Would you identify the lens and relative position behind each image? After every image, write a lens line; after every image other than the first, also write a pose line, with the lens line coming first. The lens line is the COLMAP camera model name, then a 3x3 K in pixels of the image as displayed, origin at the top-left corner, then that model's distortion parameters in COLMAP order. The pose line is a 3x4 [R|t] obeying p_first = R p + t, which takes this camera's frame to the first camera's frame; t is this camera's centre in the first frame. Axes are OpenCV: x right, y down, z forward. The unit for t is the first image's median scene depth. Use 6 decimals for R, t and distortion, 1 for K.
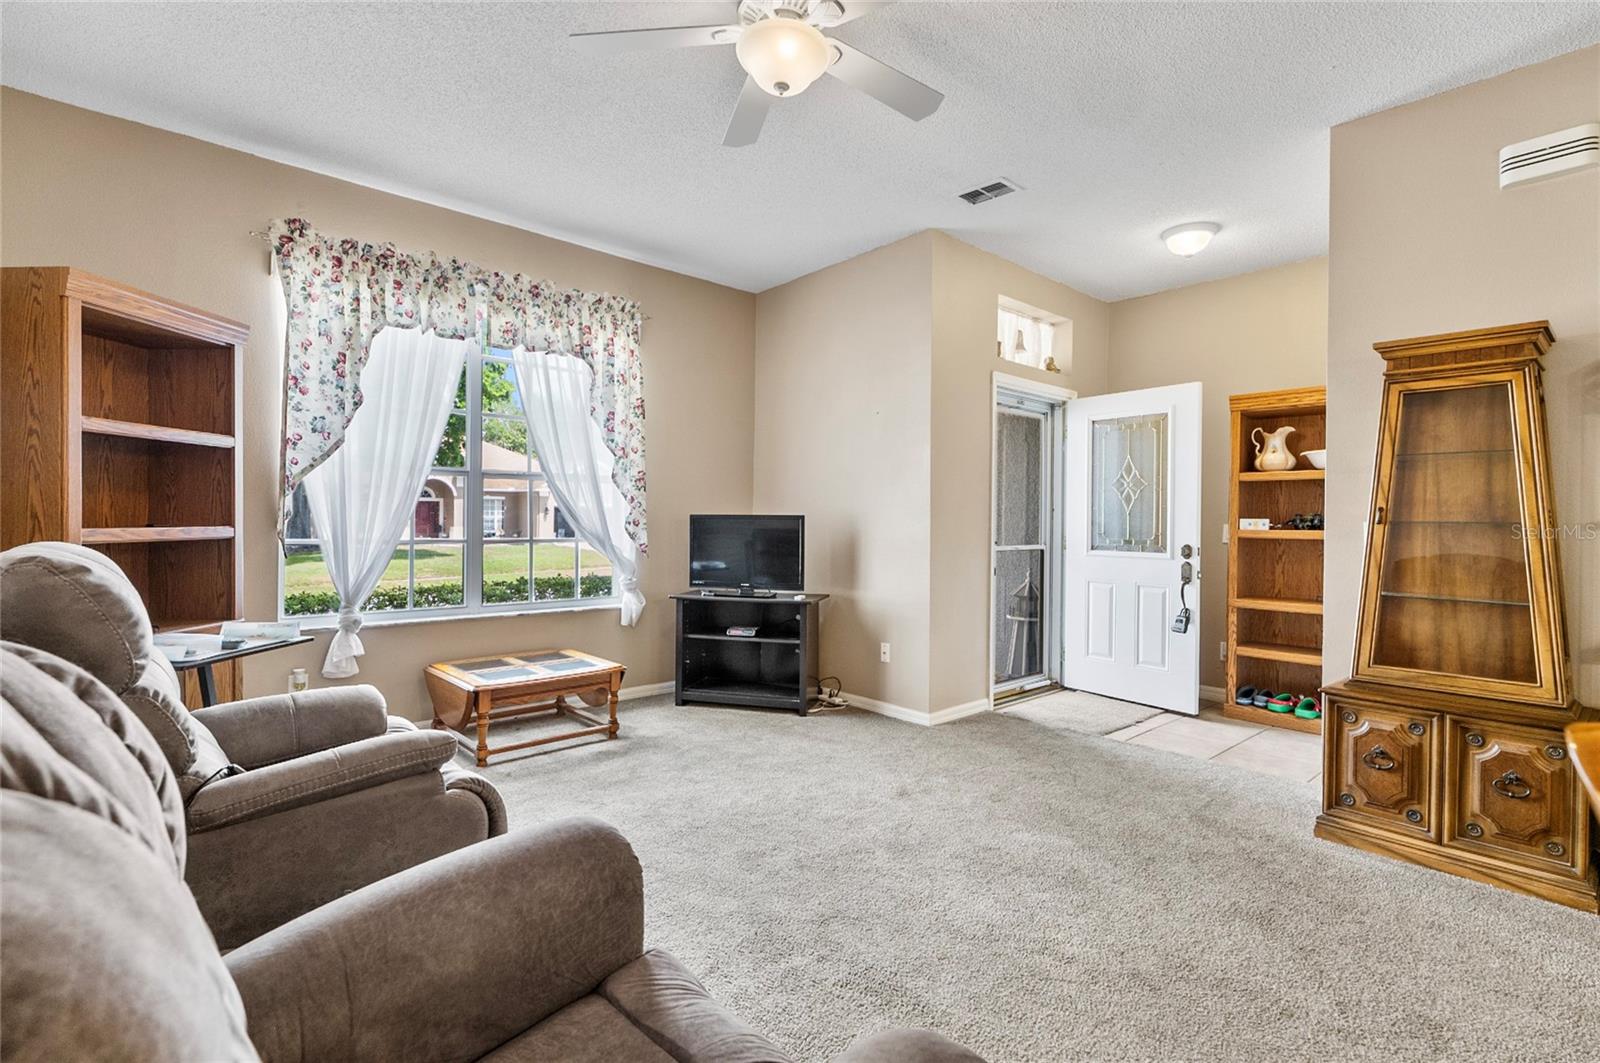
lens RADIAL K [[743.8, 0, 806.5], [0, 743.8, 522.6], [0, 0, 1]] dist [0.003254, -0.001575]
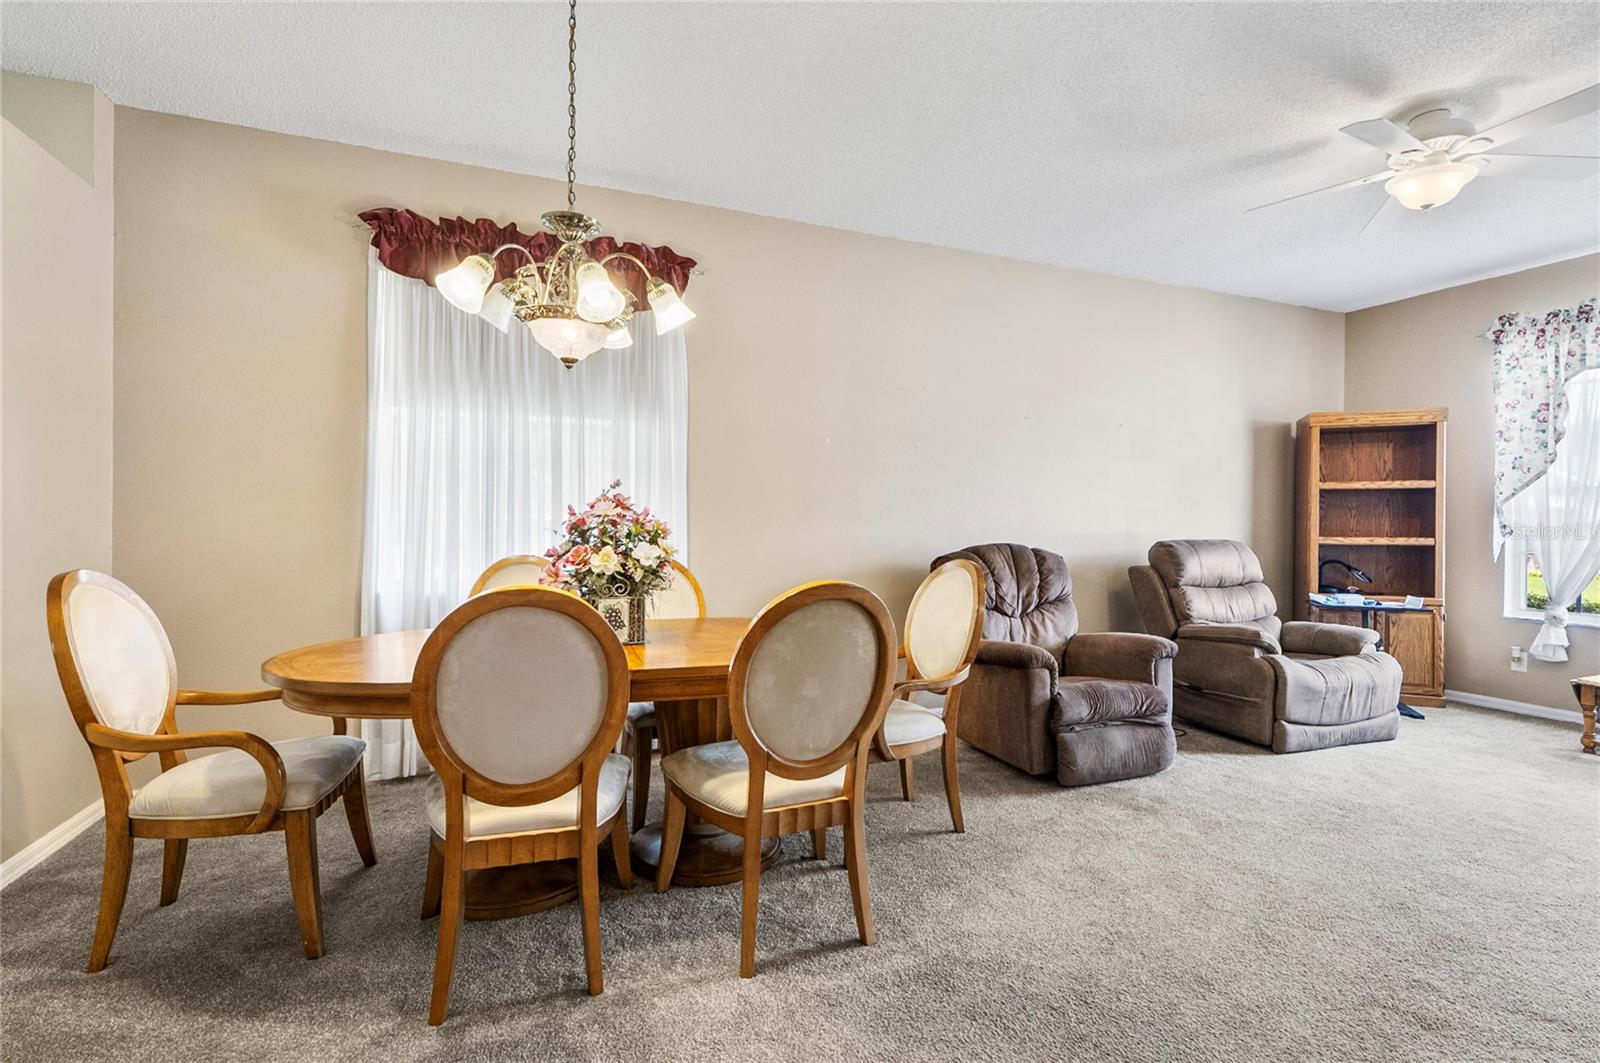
lens RADIAL K [[743.8, 0, 793.2], [0, 743.8, 526.5], [0, 0, 1]] dist [0.003254, -0.001575]
pose [[-0.363643, -0.013046, -0.931447, 0.968594], [-0.017741, 0.999818, -0.007078, 0.012649], [0.931370, 0.013951, -0.363808, 0.260589]]
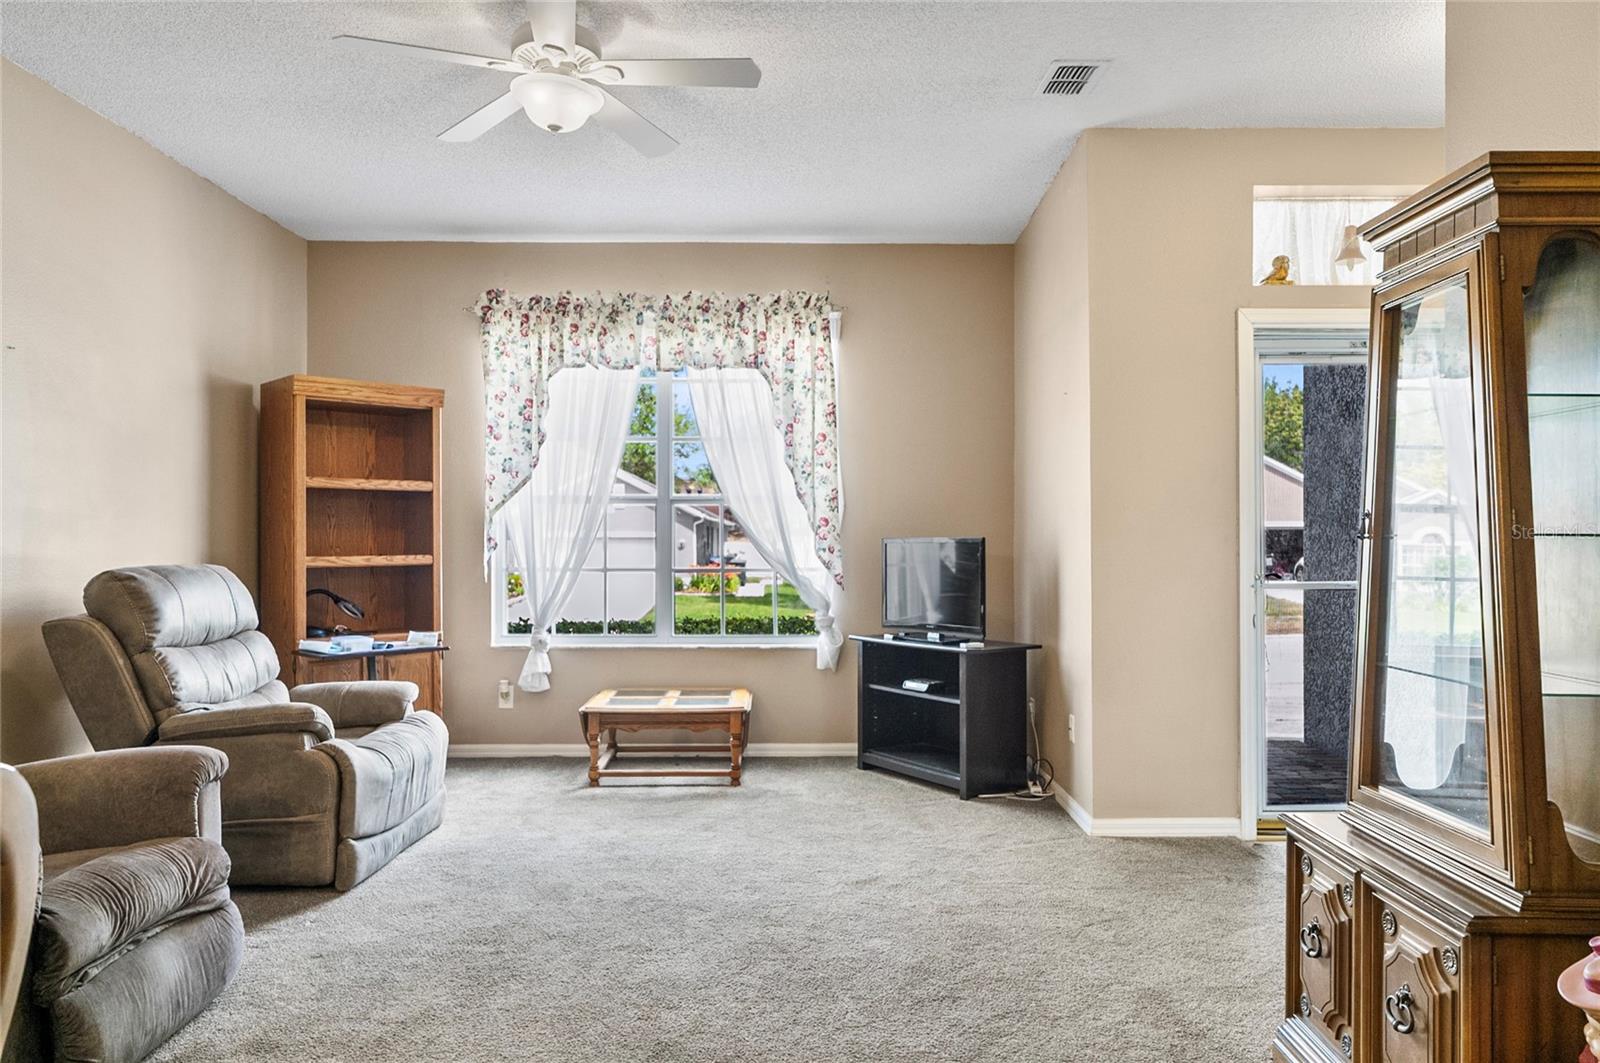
lens RADIAL K [[1092.9, 0, 810.6], [0, 1092.9, 533.9], [0, 0, 1]] dist [0.003366, 0.015743]
pose [[0.742133, -0.020160, -0.669950, 0.741476], [0.008483, 0.999750, -0.020688, 0.010223], [0.670199, 0.009670, 0.742118, 0.067520]]
